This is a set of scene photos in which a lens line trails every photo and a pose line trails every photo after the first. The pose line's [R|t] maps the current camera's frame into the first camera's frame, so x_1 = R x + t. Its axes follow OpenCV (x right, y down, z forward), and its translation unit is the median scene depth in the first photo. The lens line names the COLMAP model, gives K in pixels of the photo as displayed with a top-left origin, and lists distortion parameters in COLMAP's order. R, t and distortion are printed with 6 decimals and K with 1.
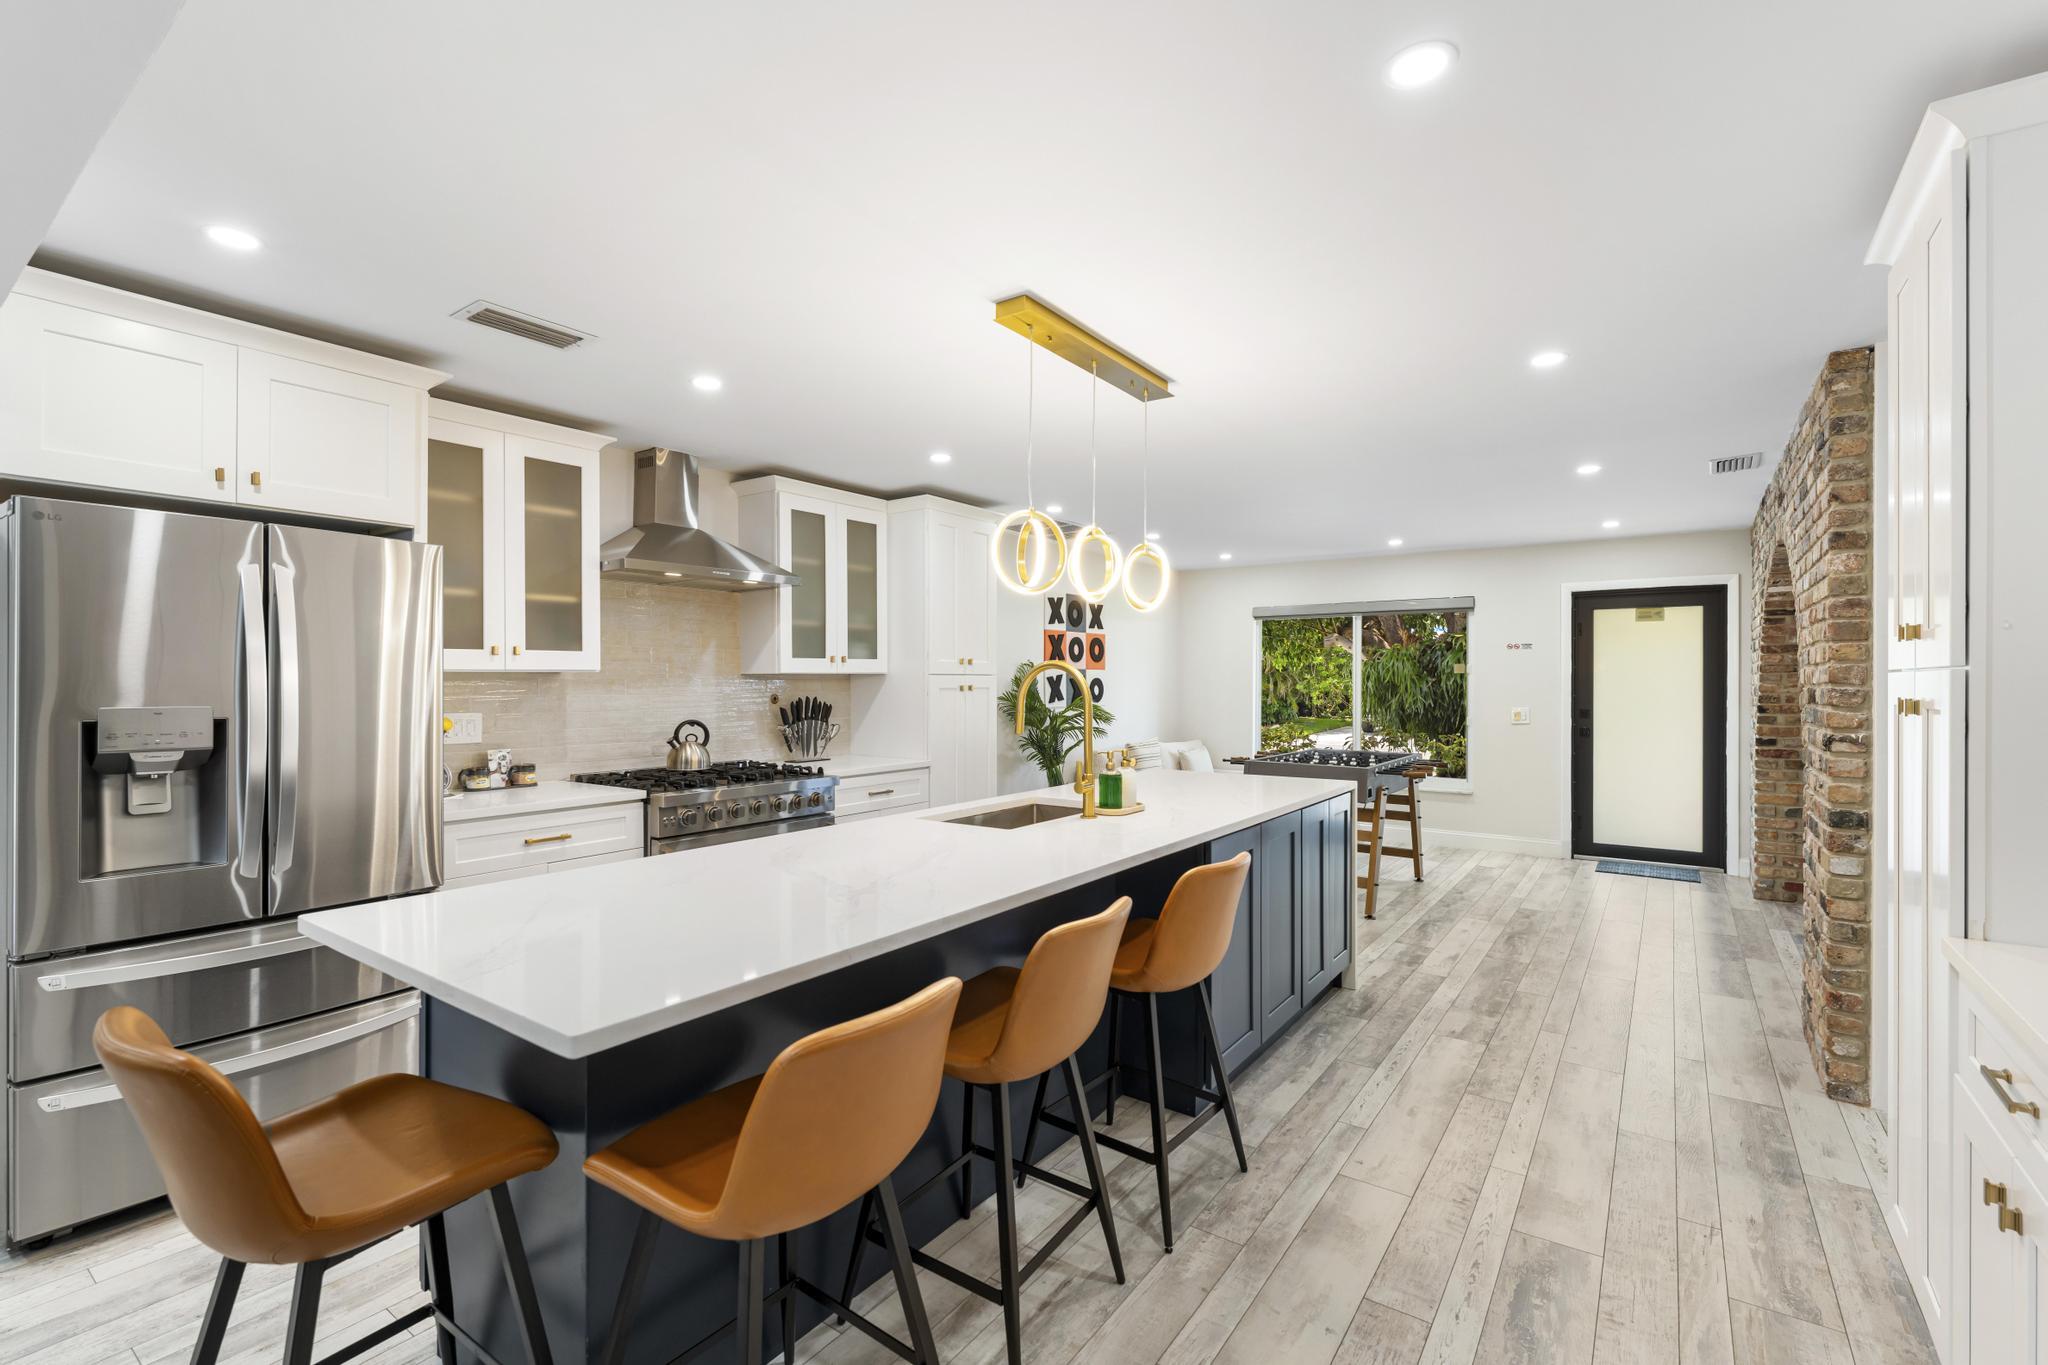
lens RADIAL K [[904.1, 0, 1019.9], [0, 904.1, 669.9], [0, 0, 1]] dist [-0.002776, 0.001672]
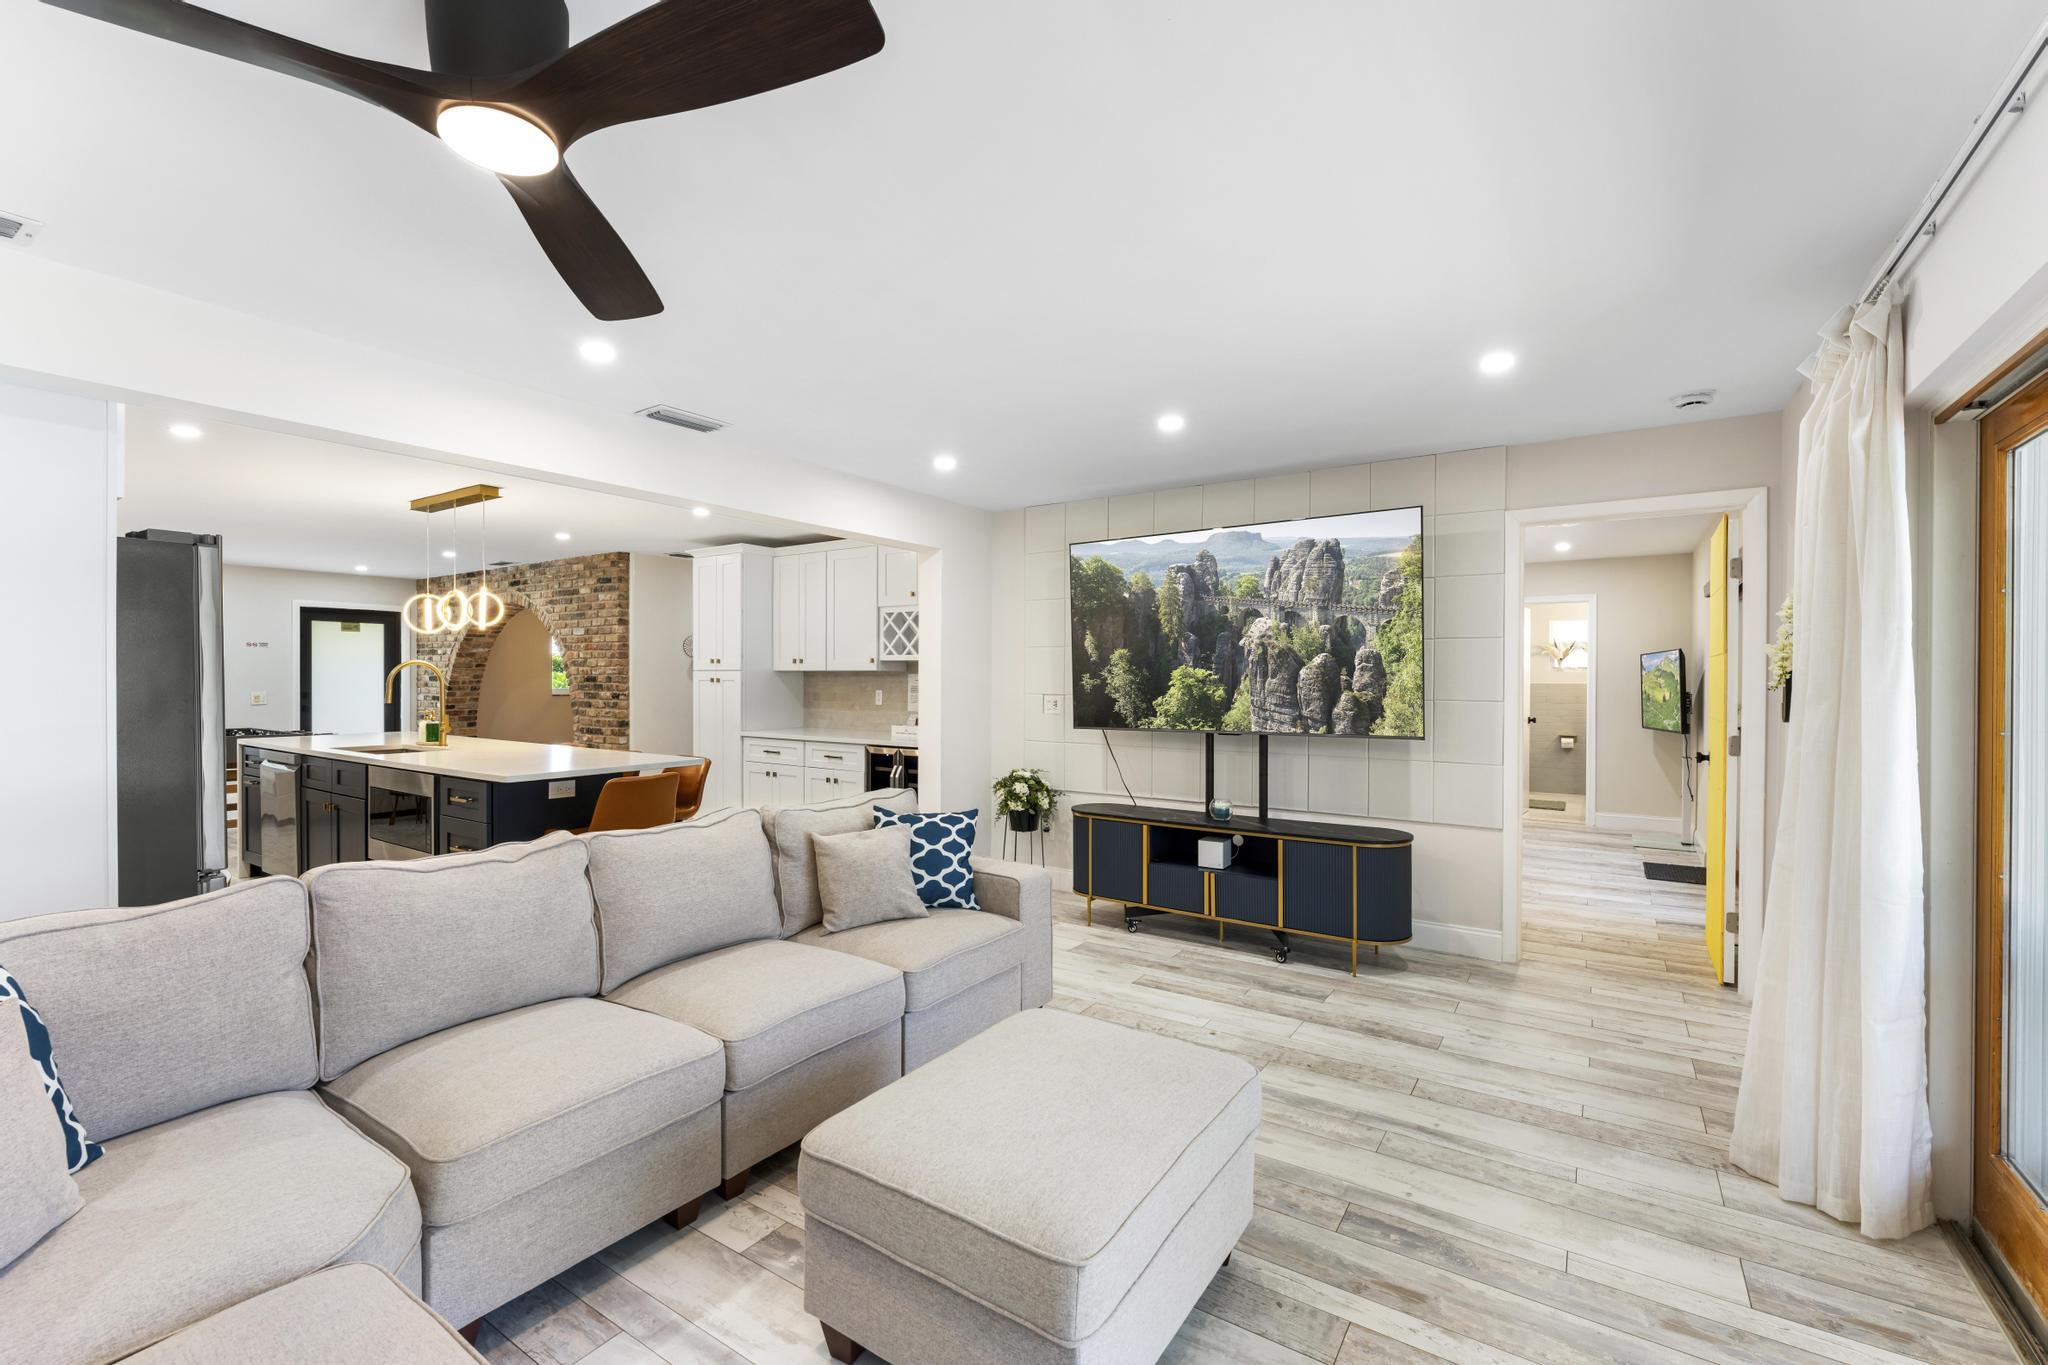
lens RADIAL K [[904.1, 0, 1018.3], [0, 904.1, 676.8], [0, 0, 1]] dist [-0.002776, 0.001672]
pose [[-0.013309, -0.001895, 0.999910, -1.269226], [-0.017224, 0.999850, 0.001666, -0.001174], [-0.999763, -0.017200, -0.013339, -0.105991]]
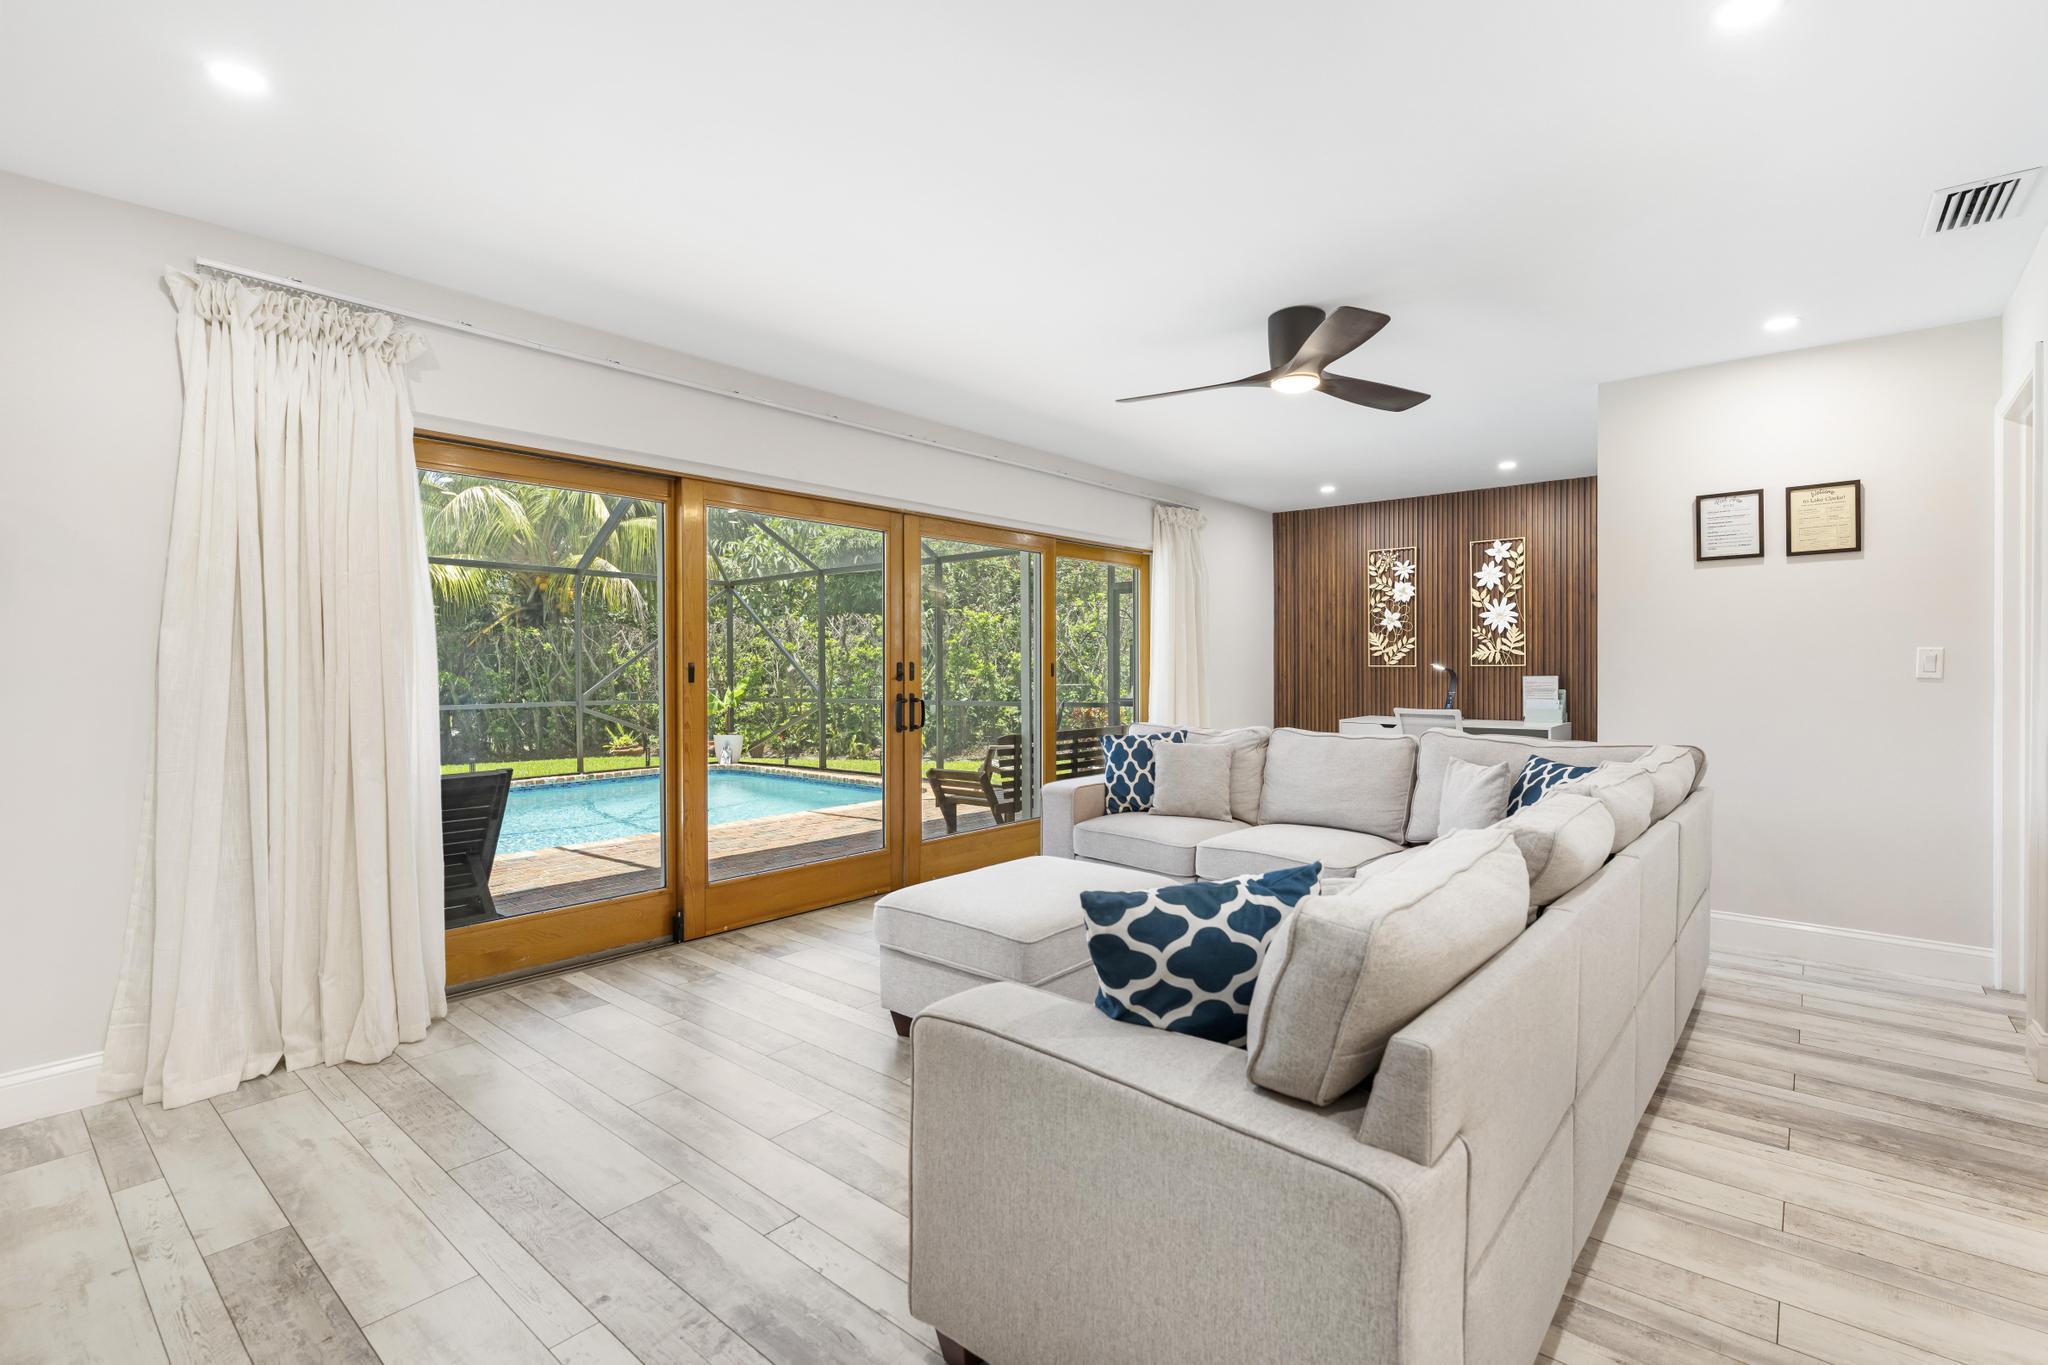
lens RADIAL K [[933.1, 0, 1042.3], [0, 933.1, 673.1], [0, 0, 1]] dist [-0.002975, -0.000867]
pose [[-0.076887, 0.003499, -0.997034, -0.071679], [0.015579, 0.999876, 0.002307, 0.044145], [0.996918, -0.015355, -0.076932, -0.069578]]
